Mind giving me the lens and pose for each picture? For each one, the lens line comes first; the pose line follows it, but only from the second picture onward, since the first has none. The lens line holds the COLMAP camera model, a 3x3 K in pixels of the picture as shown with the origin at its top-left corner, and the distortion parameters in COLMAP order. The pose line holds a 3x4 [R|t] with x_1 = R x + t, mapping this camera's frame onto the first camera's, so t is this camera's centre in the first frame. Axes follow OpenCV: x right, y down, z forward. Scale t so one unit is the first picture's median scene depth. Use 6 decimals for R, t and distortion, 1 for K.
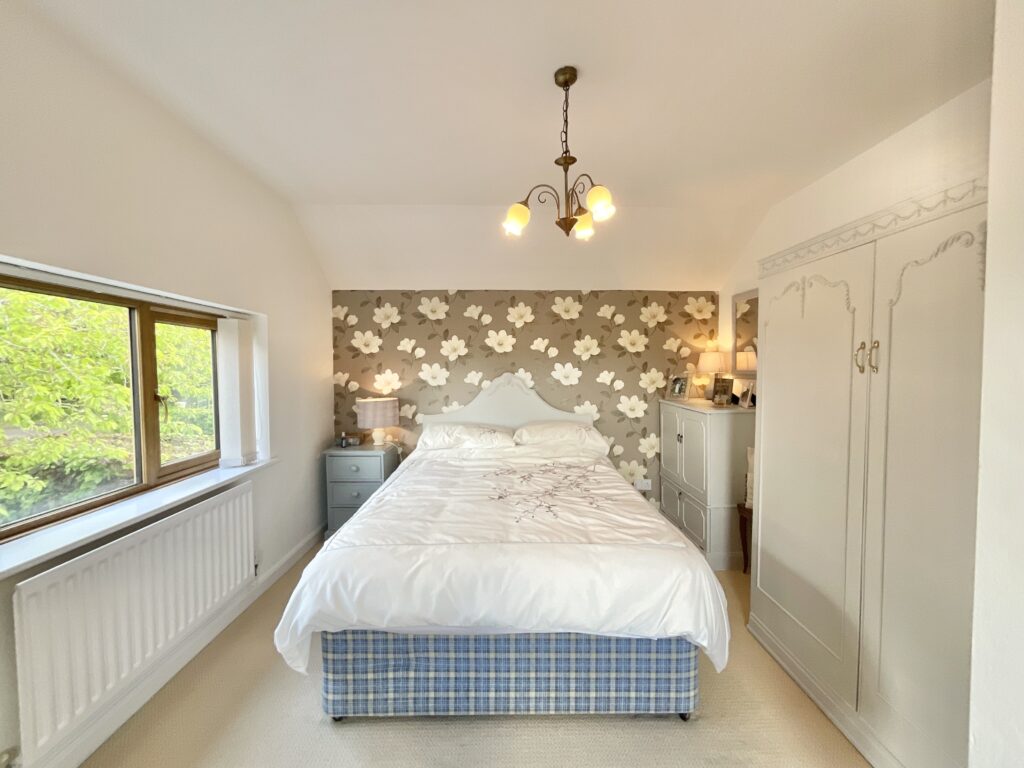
lens RADIAL K [[407.3, 0, 511.3], [0, 407.3, 378.7], [0, 0, 1]] dist [0.000039, 0.000018]
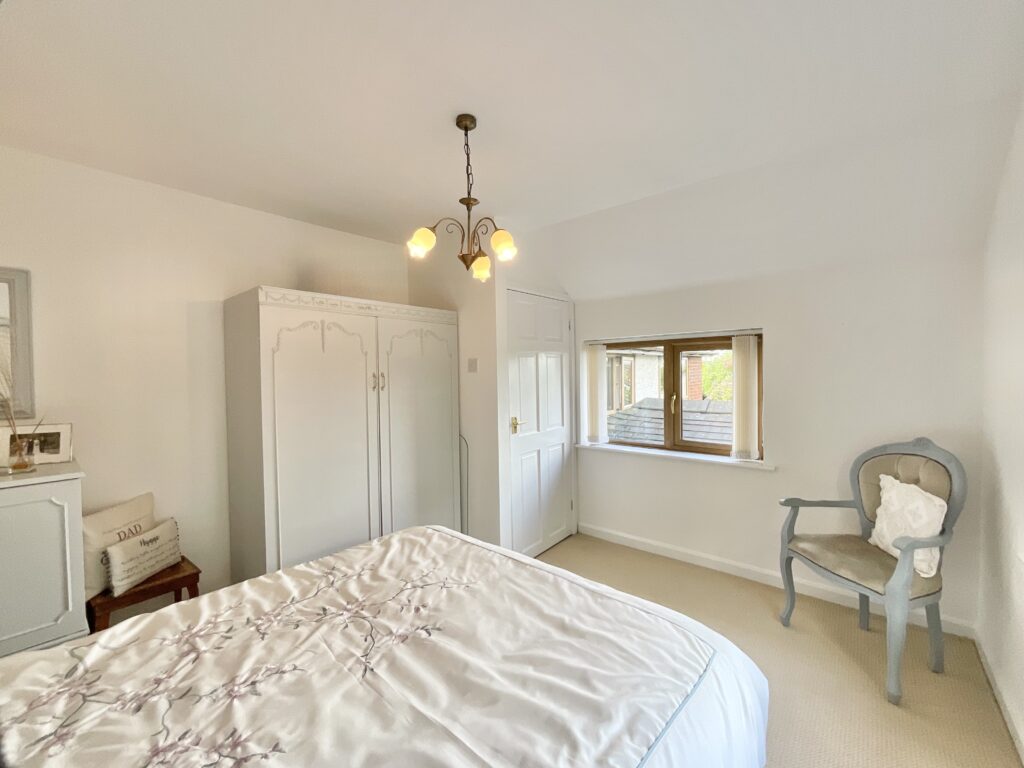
lens RADIAL K [[407.3, 0, 513.2], [0, 407.3, 386.5], [0, 0, 1]] dist [0.000039, 0.000018]
pose [[-0.741558, 0.004347, 0.670875, -0.595959], [0.048183, 0.997742, 0.046794, -0.070773], [-0.669157, 0.067025, -0.740093, 1.546282]]
